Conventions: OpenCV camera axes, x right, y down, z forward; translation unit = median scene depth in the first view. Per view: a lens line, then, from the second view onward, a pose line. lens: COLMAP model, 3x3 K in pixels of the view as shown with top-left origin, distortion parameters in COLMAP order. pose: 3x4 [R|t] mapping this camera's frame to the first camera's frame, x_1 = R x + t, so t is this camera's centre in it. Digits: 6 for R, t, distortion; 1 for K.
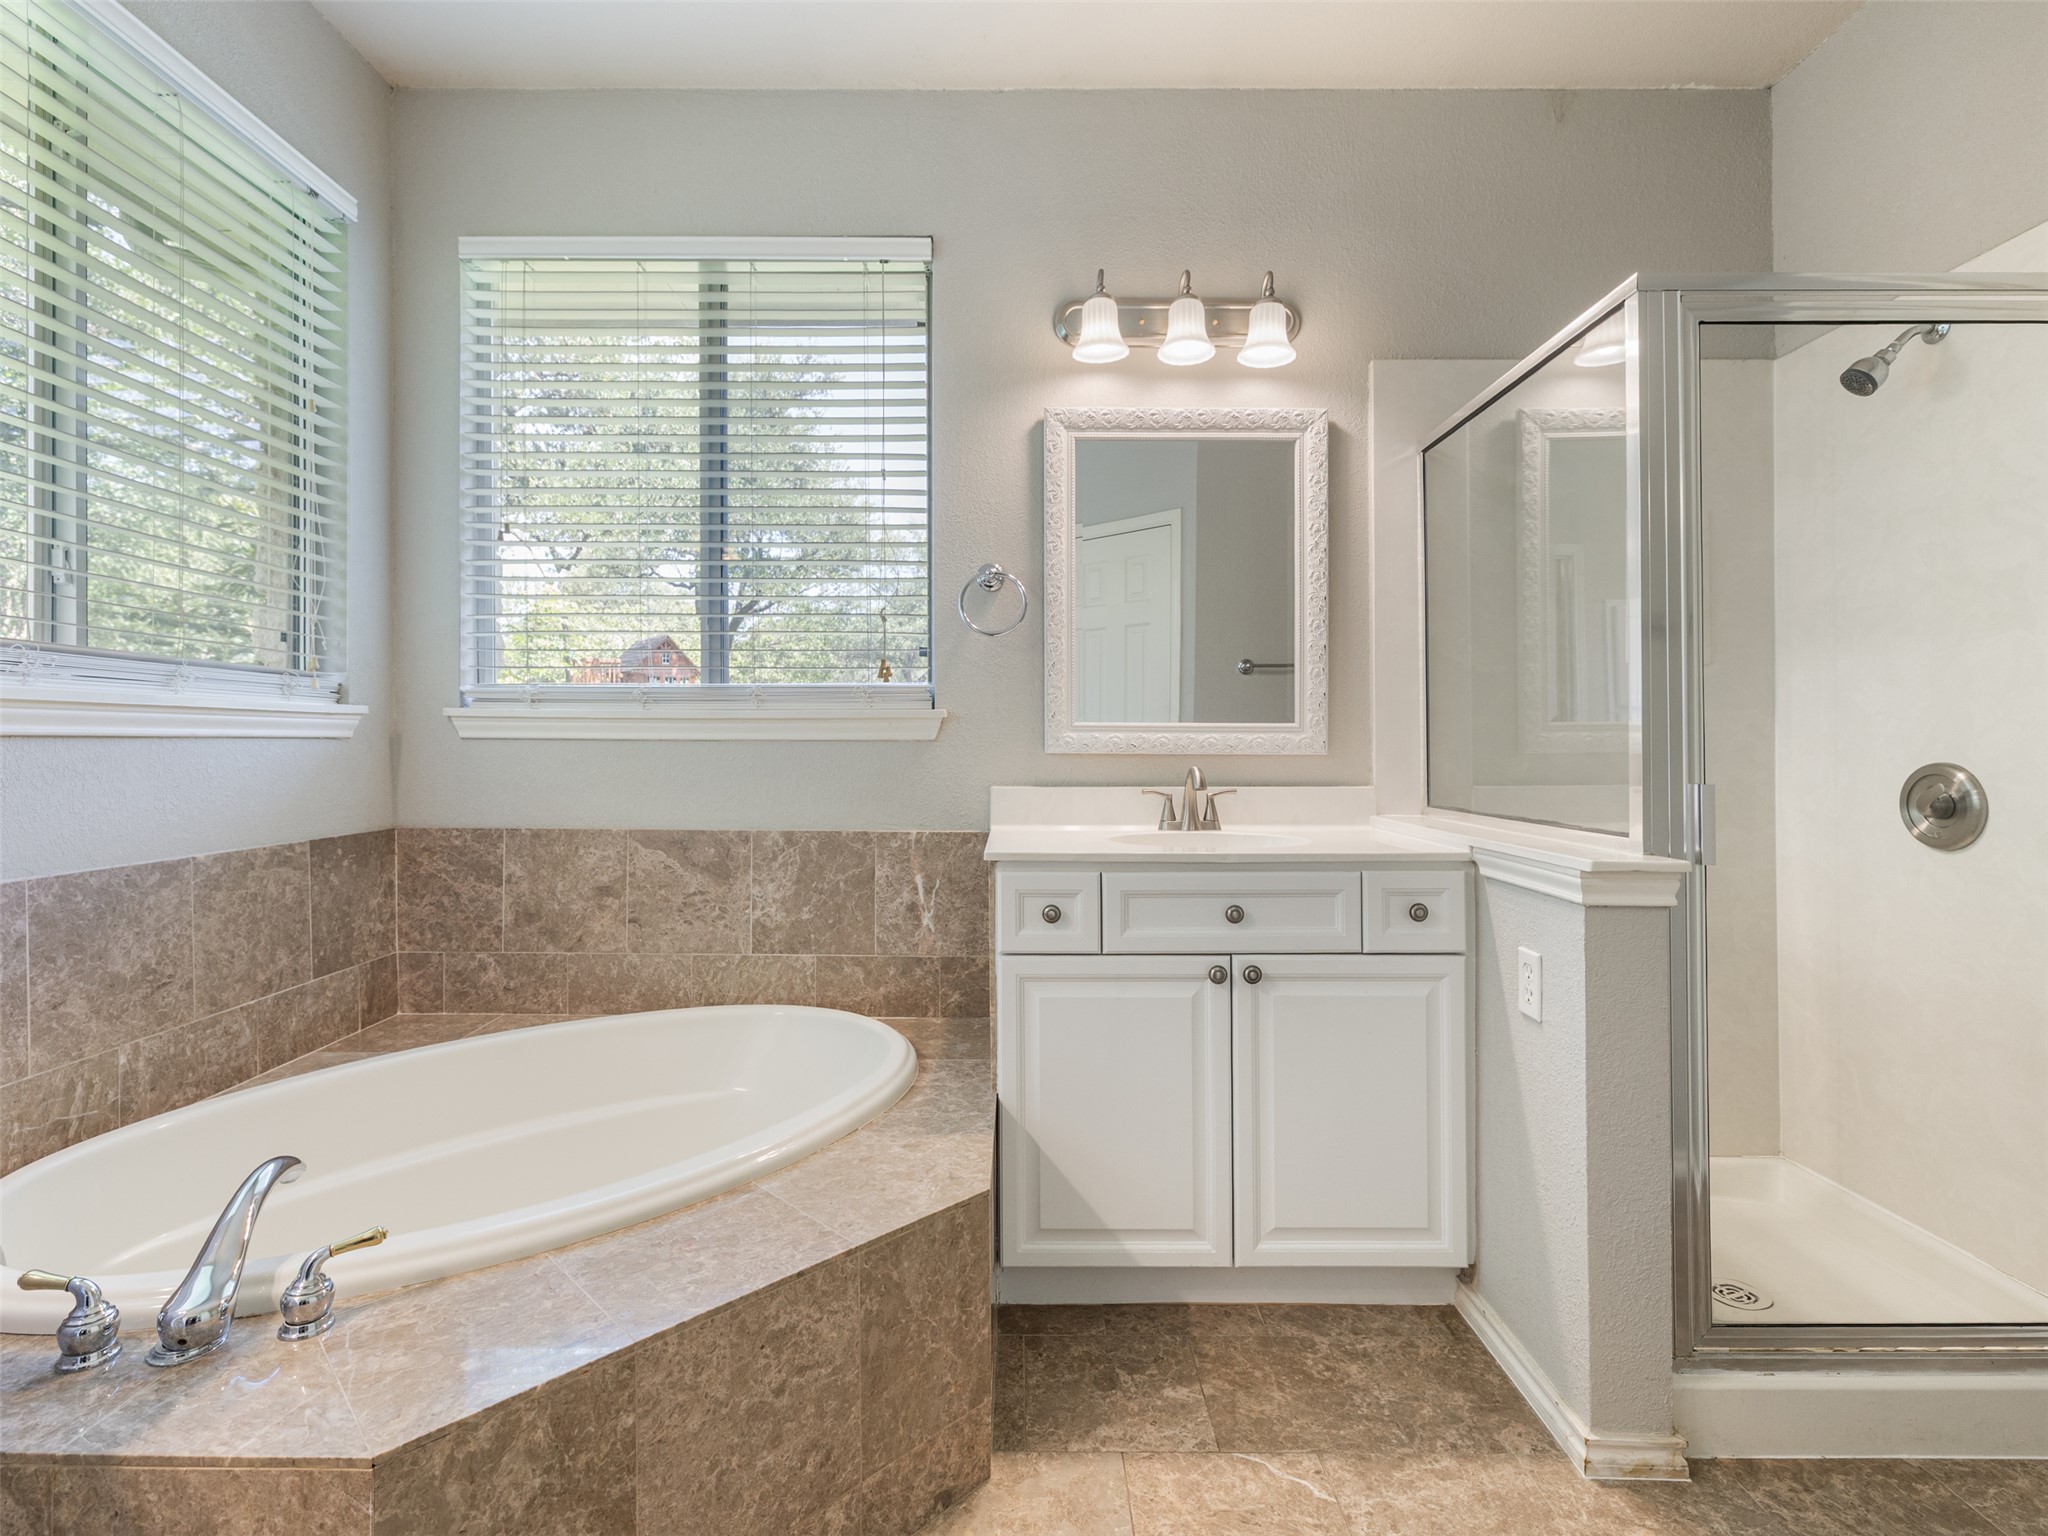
lens RADIAL K [[975.8, 0, 1006.9], [0, 975.8, 732.1], [0, 0, 1]] dist [-0.000940, -0.000061]
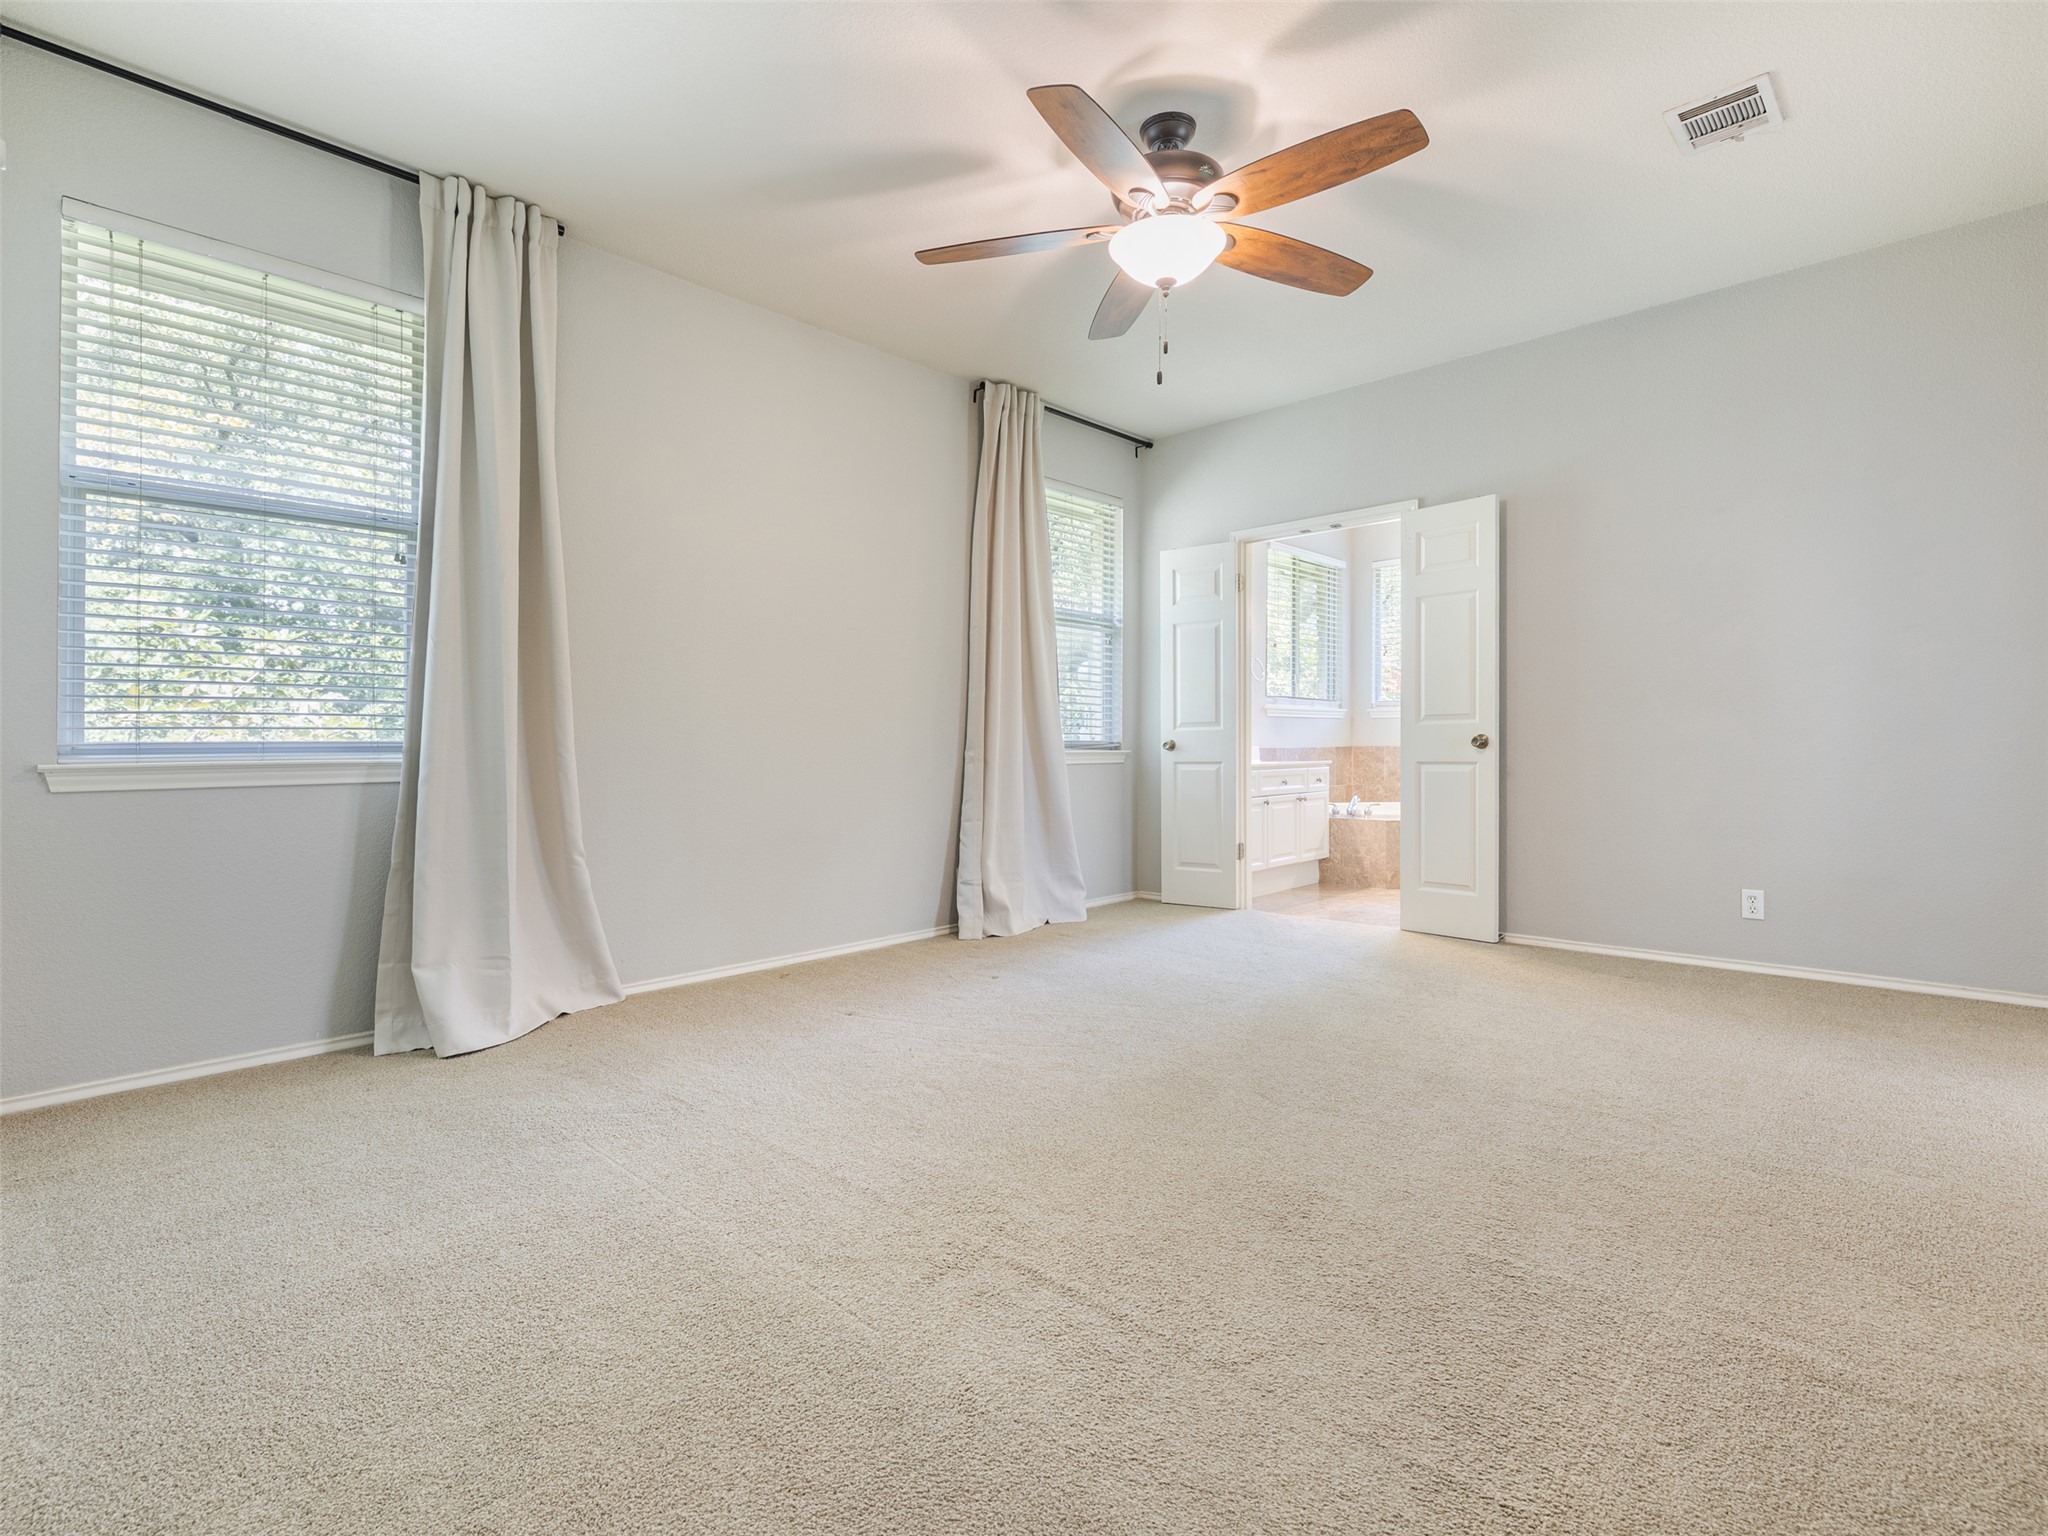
lens RADIAL K [[975.8, 0, 1022.1], [0, 975.8, 726.3], [0, 0, 1]] dist [-0.000940, -0.000061]
pose [[0.747017, -0.017315, -0.664579, 0.904245], [0.016020, 0.999839, -0.008042, 0.051493], [0.664612, -0.004639, 0.747175, -2.732917]]
